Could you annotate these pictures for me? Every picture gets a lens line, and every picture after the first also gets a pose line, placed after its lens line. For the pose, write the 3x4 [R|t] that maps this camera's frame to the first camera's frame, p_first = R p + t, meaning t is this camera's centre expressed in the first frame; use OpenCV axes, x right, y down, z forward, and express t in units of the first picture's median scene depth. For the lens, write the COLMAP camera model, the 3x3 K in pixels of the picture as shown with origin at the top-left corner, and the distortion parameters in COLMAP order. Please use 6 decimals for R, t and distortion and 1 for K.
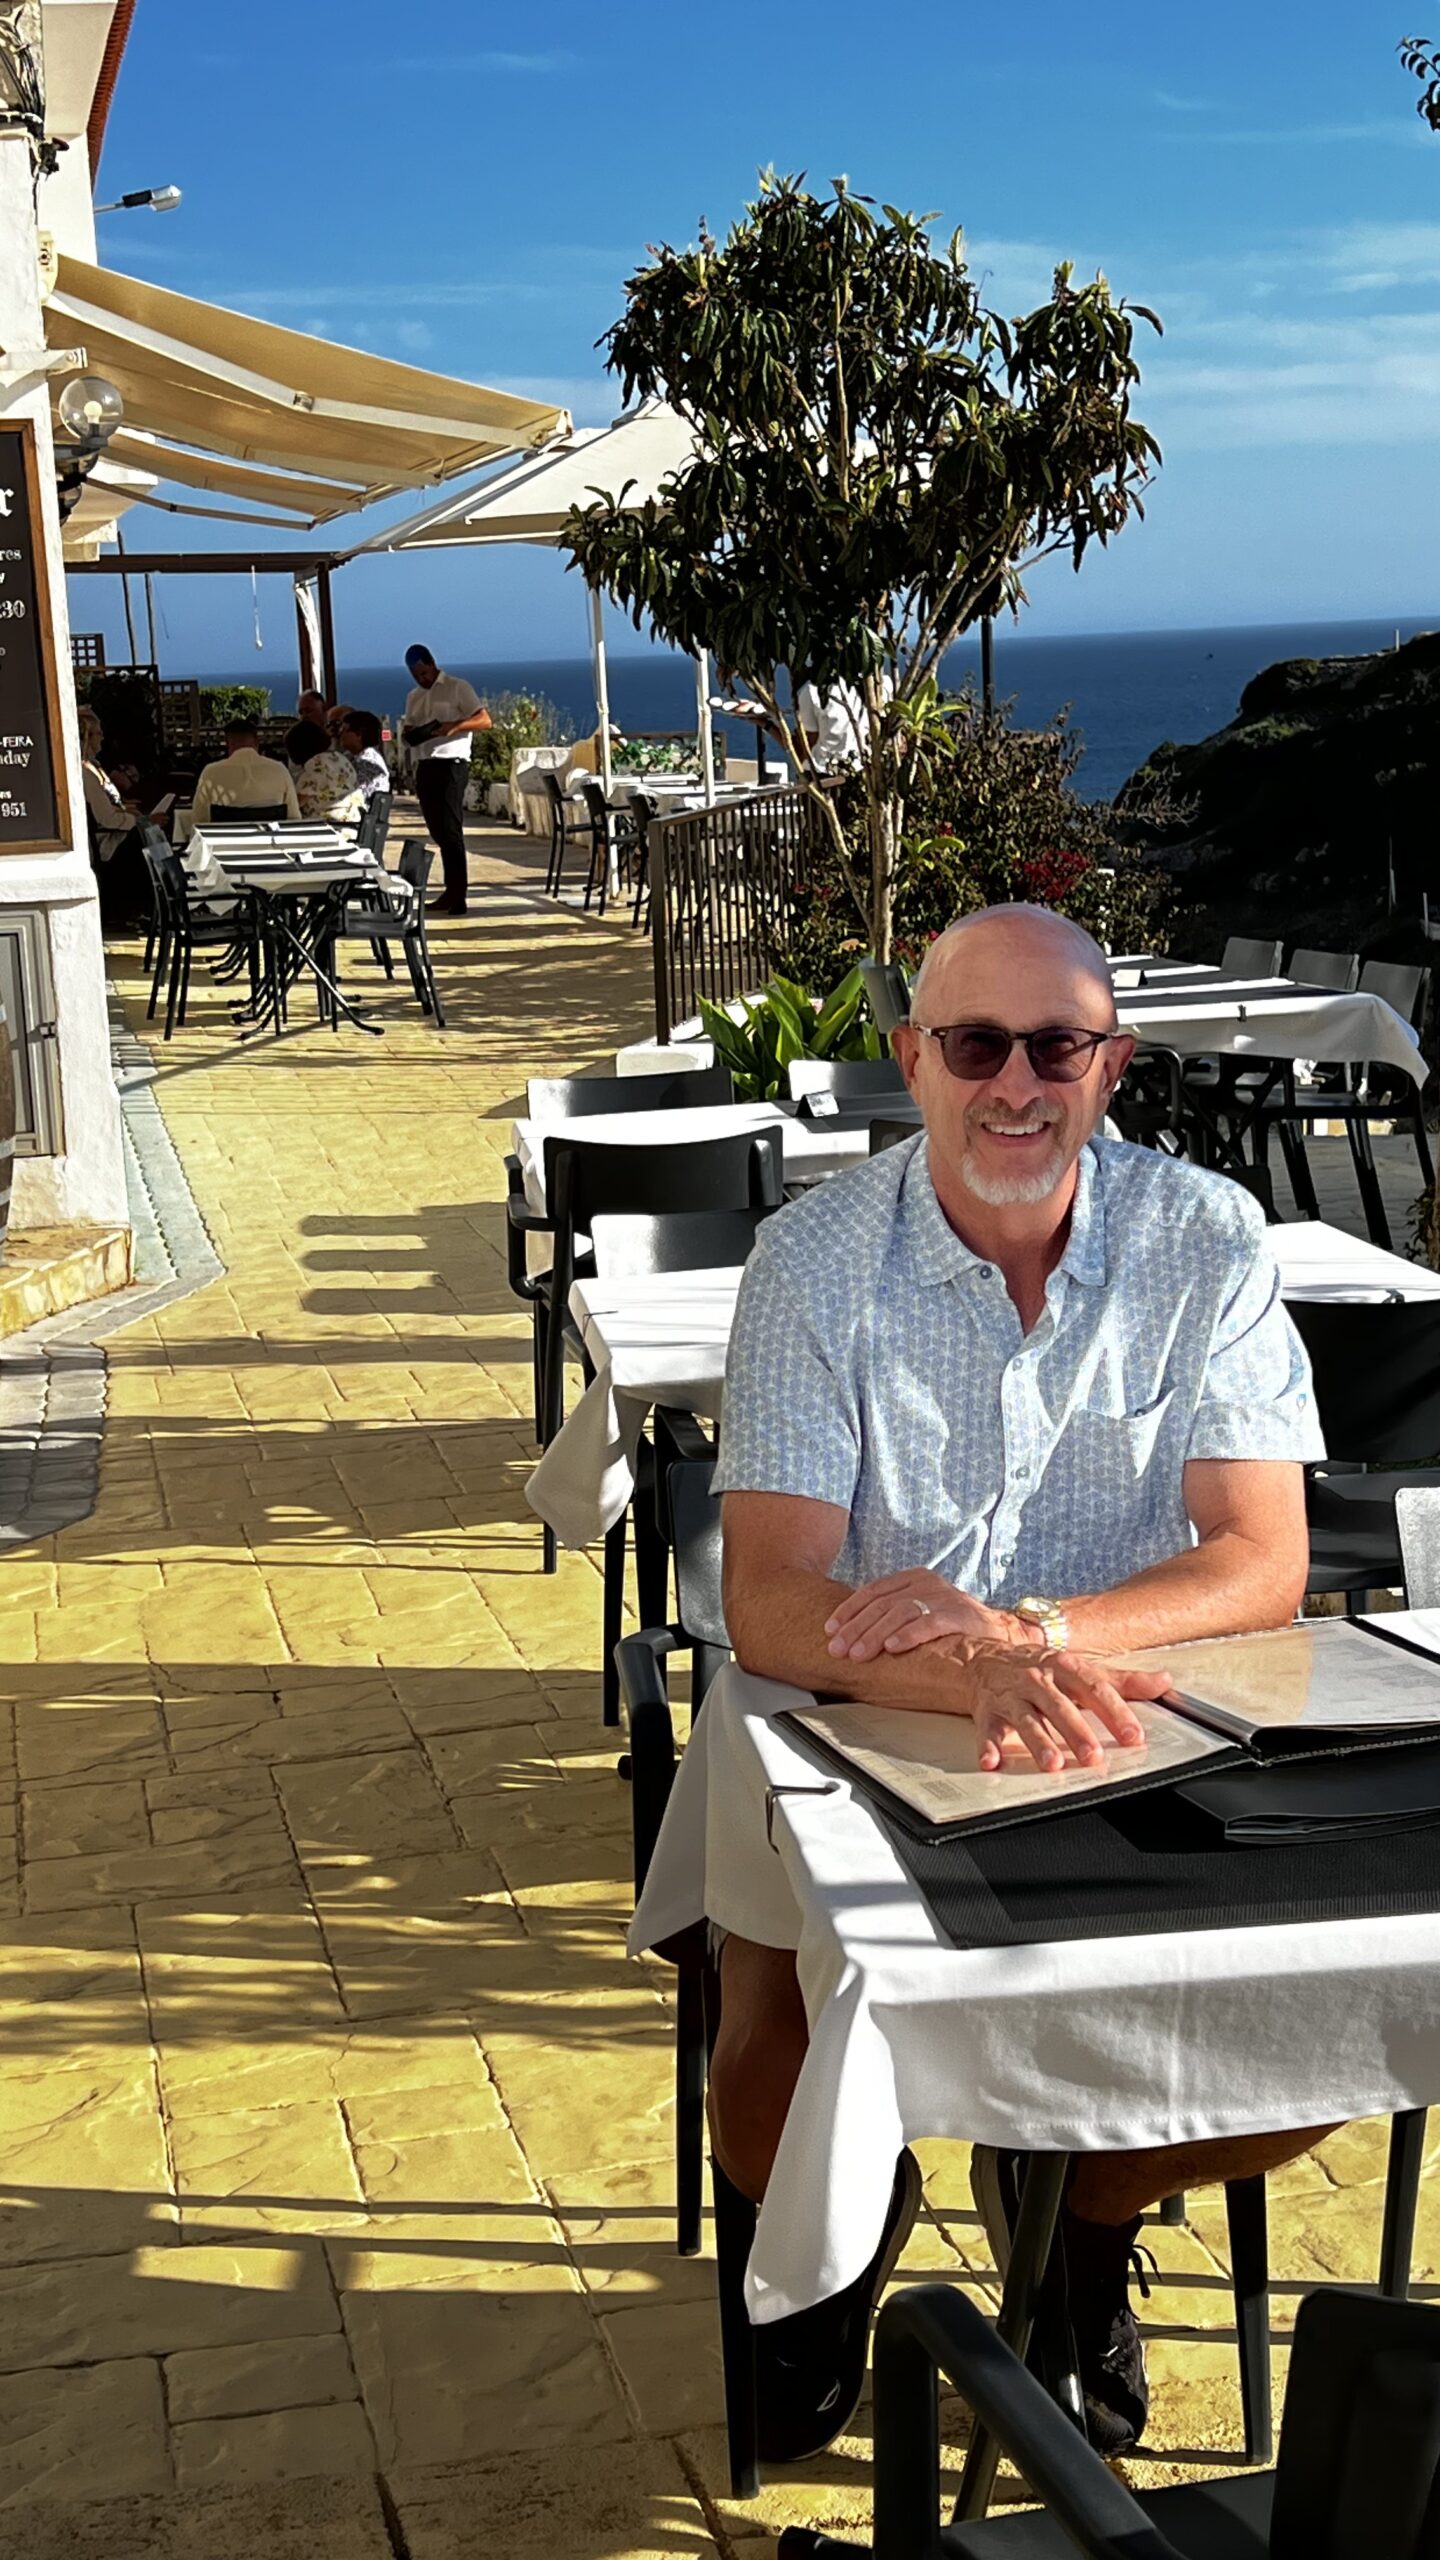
lens RADIAL K [[3531.6, 0, 720.2], [0, 3531.6, 1334.6], [0, 0, 1]] dist [0.261608, -0.633088]
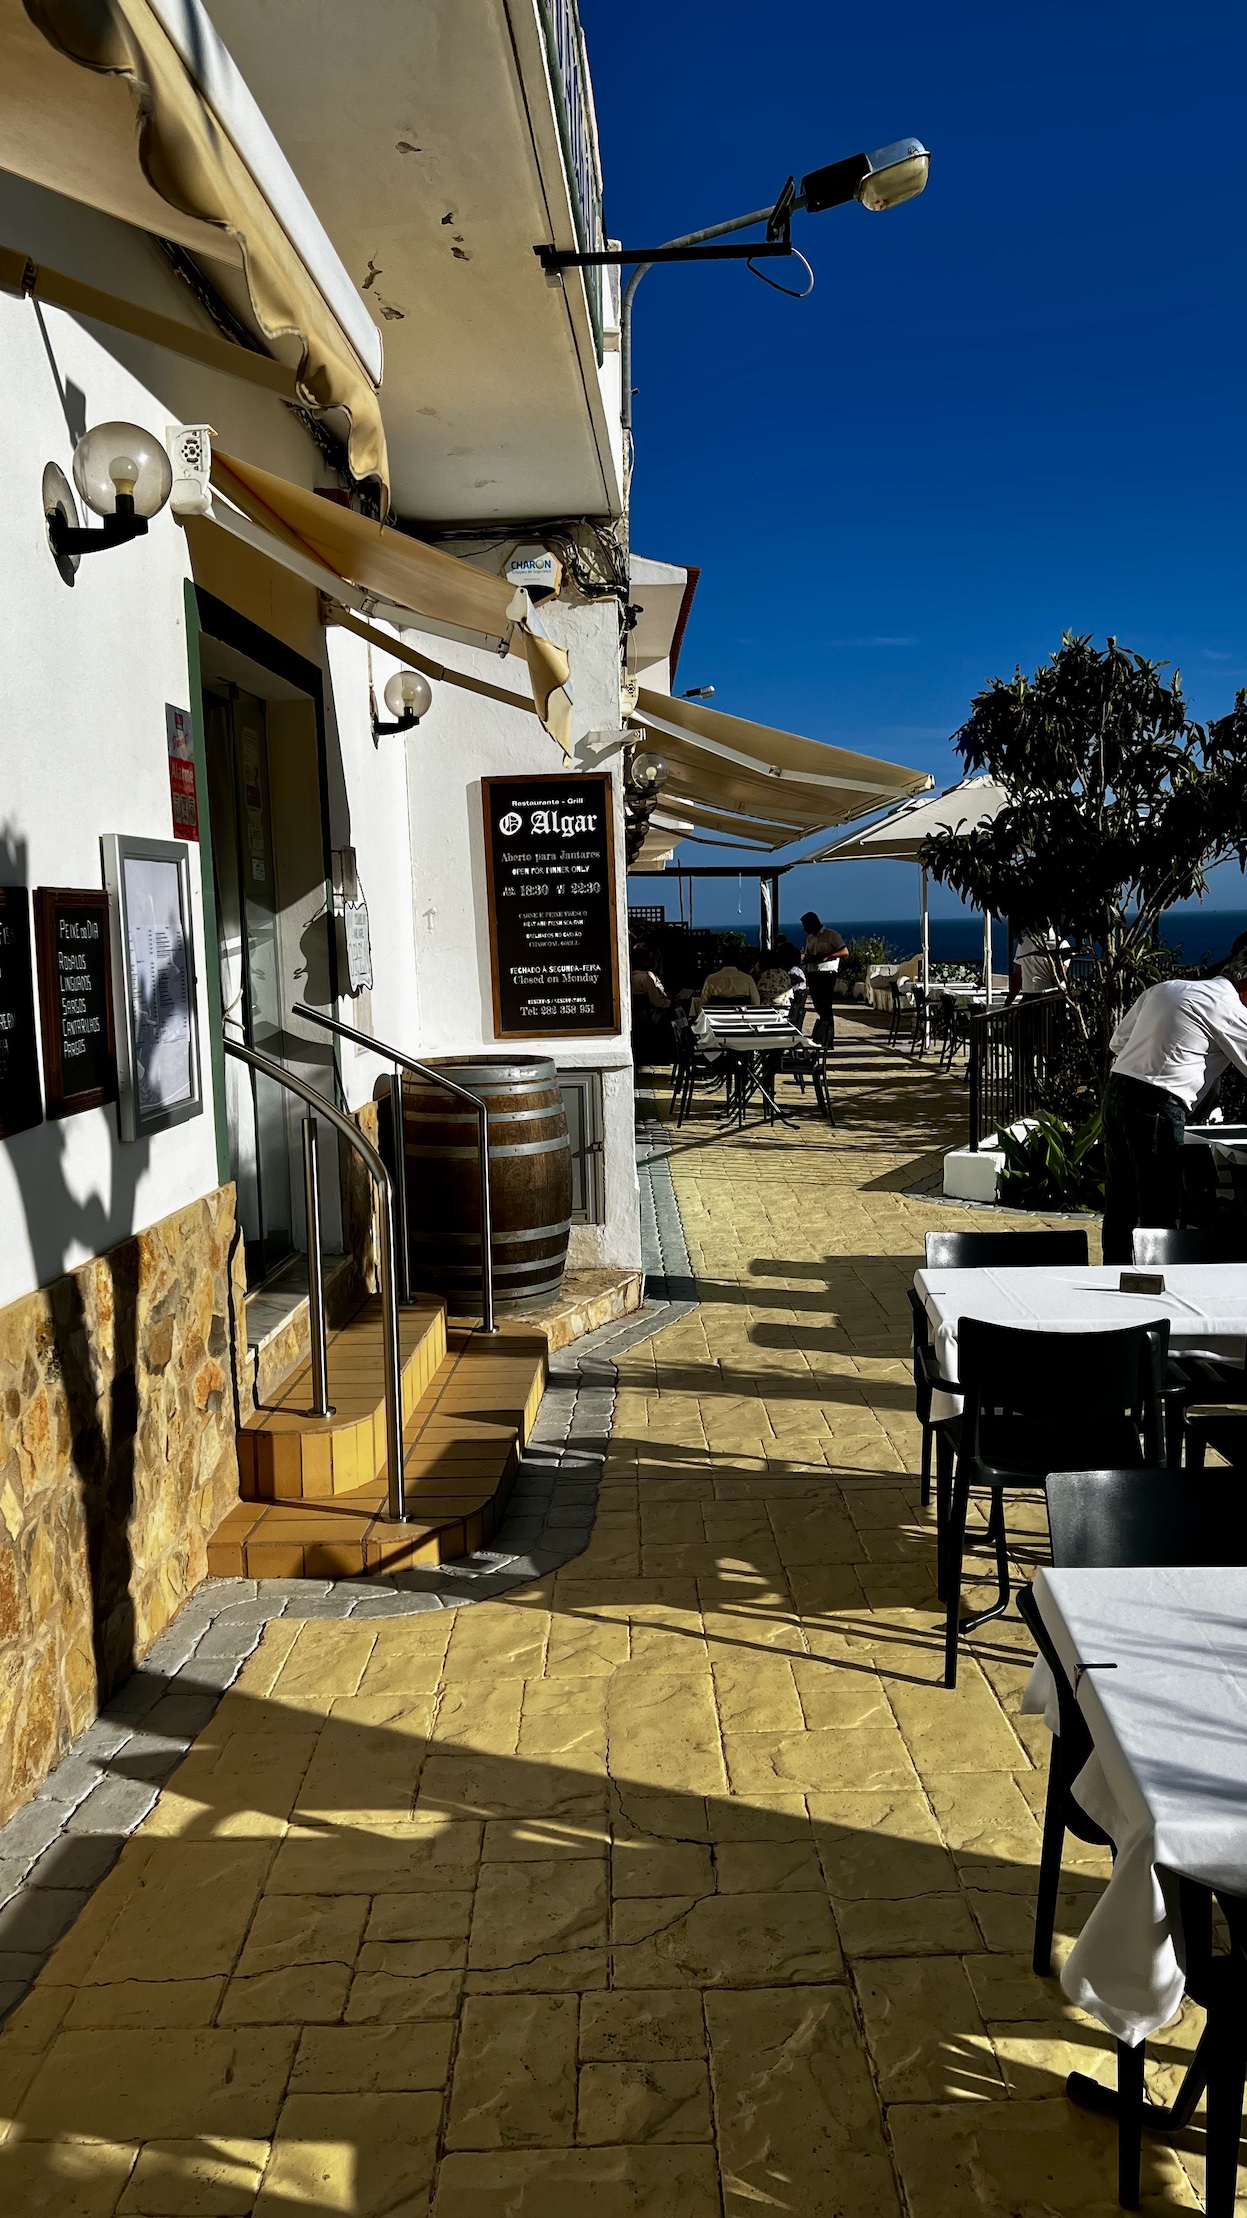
lens RADIAL K [[1652.4, 0, 623.5], [0, 1652.4, 1109.0], [0, 0, 1]] dist [0.002030, -0.098453]
pose [[0.980734, 0.038055, -0.191604, -0.029813], [-0.051862, 0.996366, -0.067565, -0.042563], [0.188337, 0.076201, 0.979144, 0.225840]]
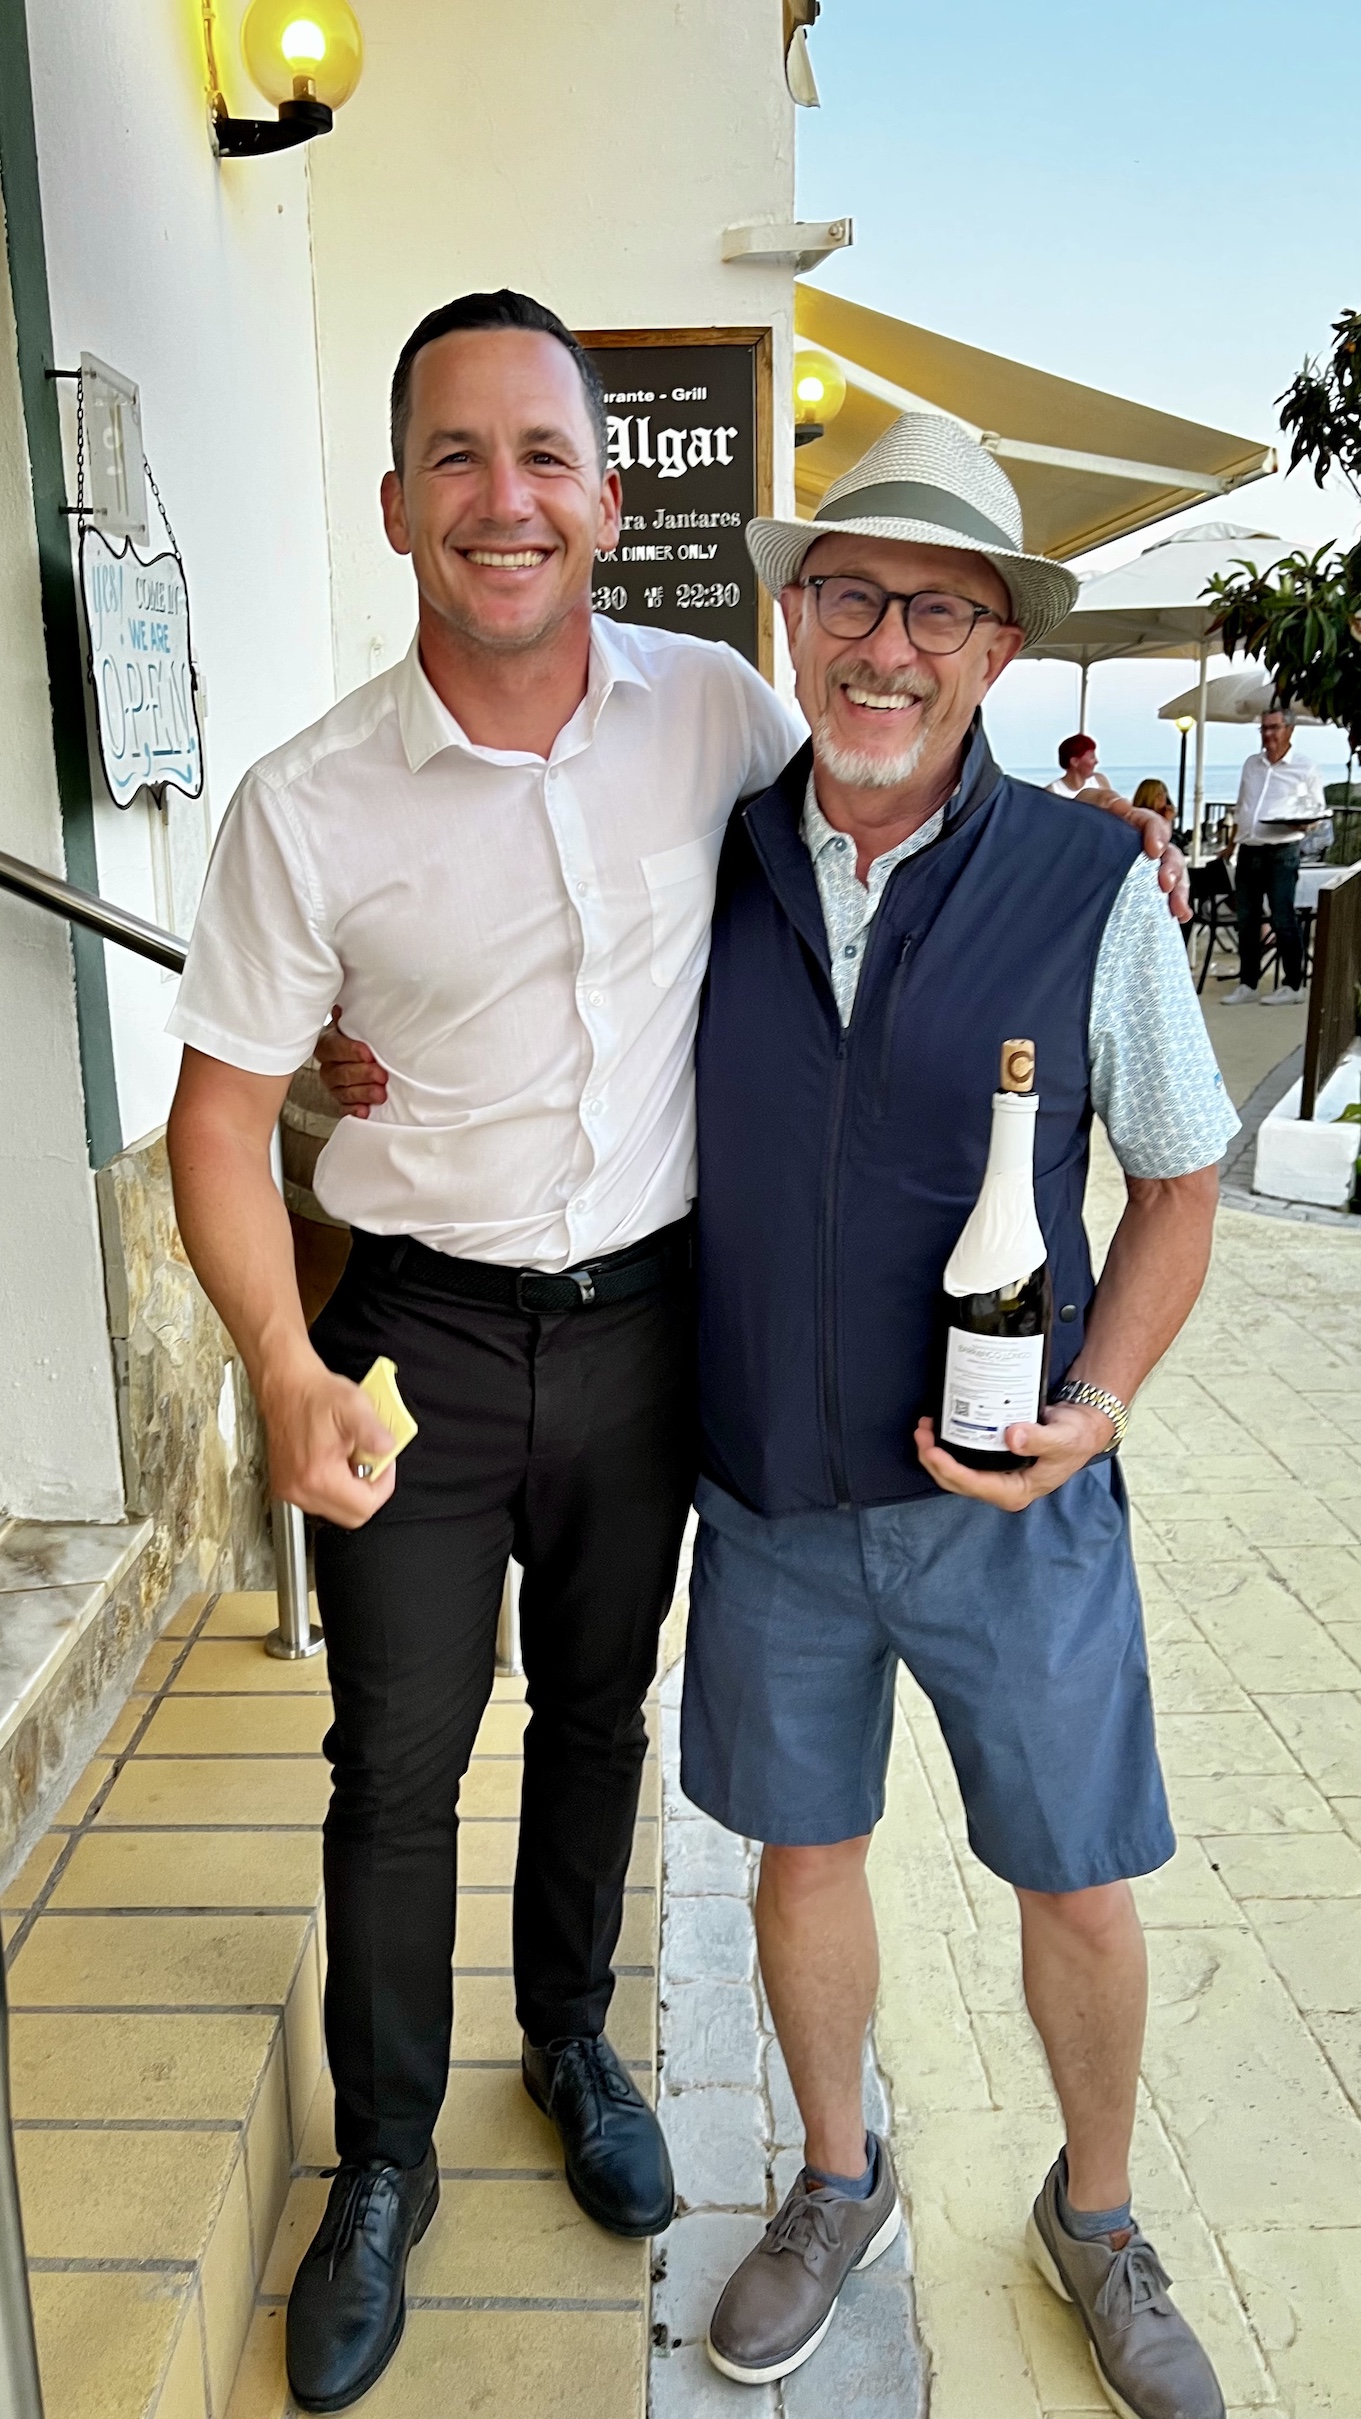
lens RADIAL K [[1802.2, 0, 680.5], [0, 1802.2, 1209.5], [0, 0, 1]] dist [0.002030, -0.098453]
pose [[0.988213, 0.065007, -0.138595, -0.115750], [-0.058038, 0.996866, 0.053754, -0.075679], [0.141655, -0.045077, 0.988889, 0.497184]]
